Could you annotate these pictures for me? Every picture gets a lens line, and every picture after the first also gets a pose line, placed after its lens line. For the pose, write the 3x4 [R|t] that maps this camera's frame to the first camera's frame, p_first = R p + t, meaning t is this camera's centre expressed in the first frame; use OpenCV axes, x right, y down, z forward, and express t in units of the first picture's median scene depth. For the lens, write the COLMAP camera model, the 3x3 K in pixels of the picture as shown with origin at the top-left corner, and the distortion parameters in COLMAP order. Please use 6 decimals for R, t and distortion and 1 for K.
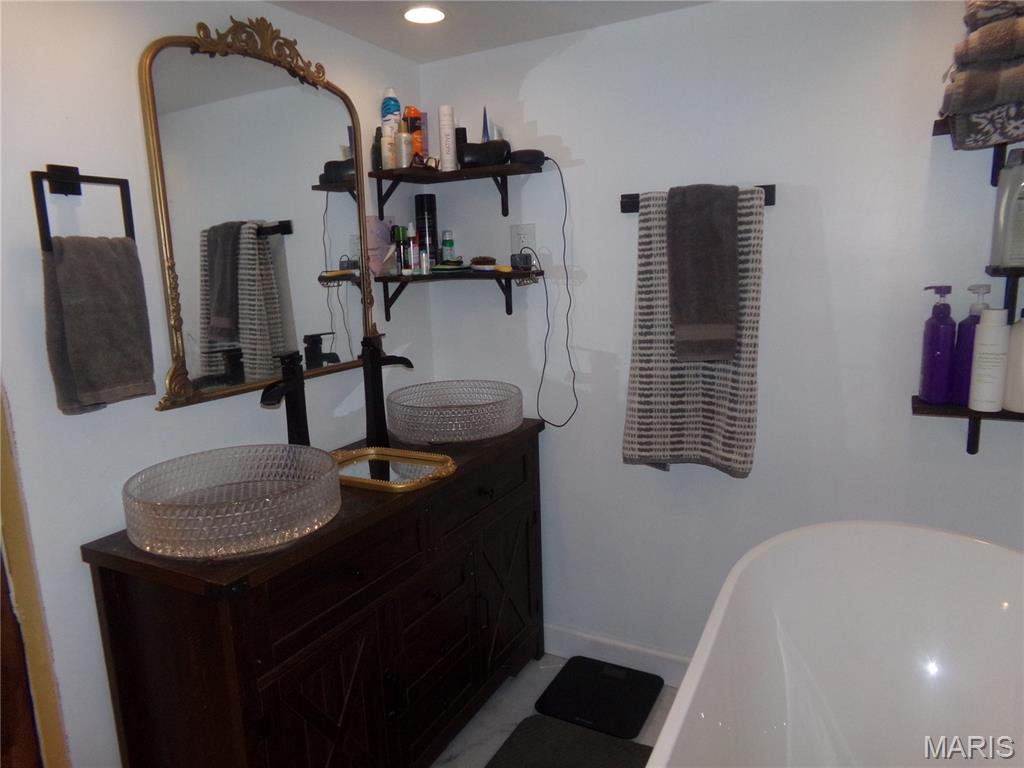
lens RADIAL K [[697.5, 0, 512.0], [0, 697.5, 384.0], [0, 0, 1]] dist [-0.005872, 0.019019]
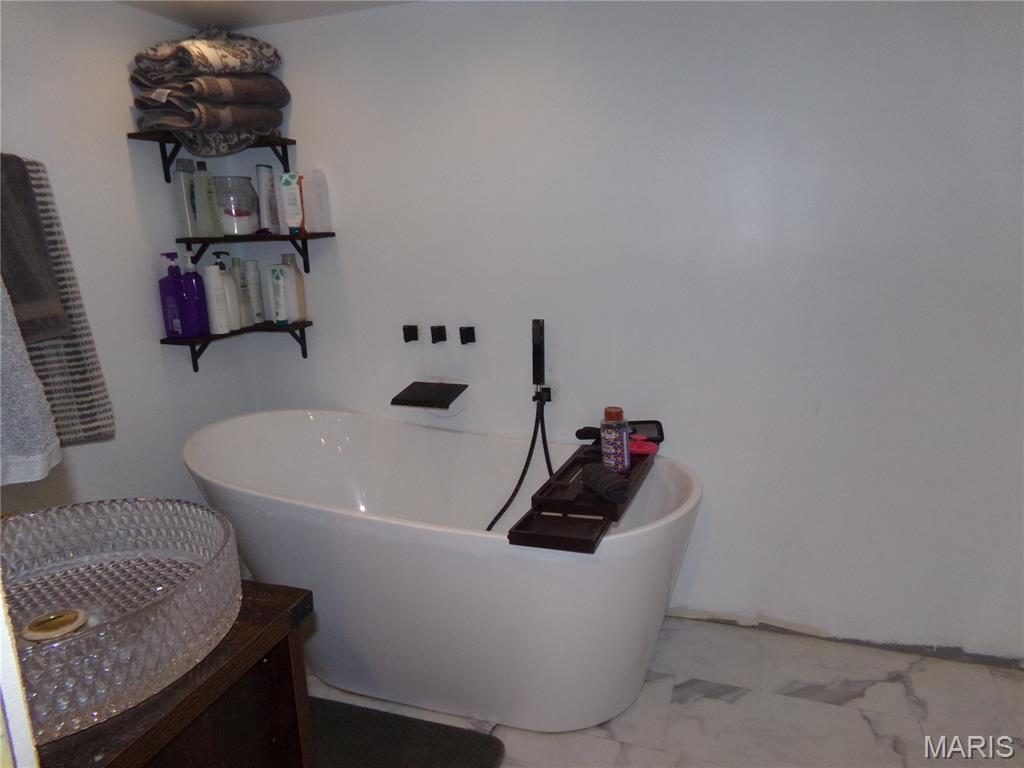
lens RADIAL K [[697.5, 0, 512.0], [0, 697.5, 384.0], [0, 0, 1]] dist [-0.005872, 0.019019]
pose [[-0.162381, -0.193996, 0.967470, -0.815676], [0.209467, 0.951358, 0.225923, -0.060336], [-0.964239, 0.239338, -0.113846, 0.542310]]
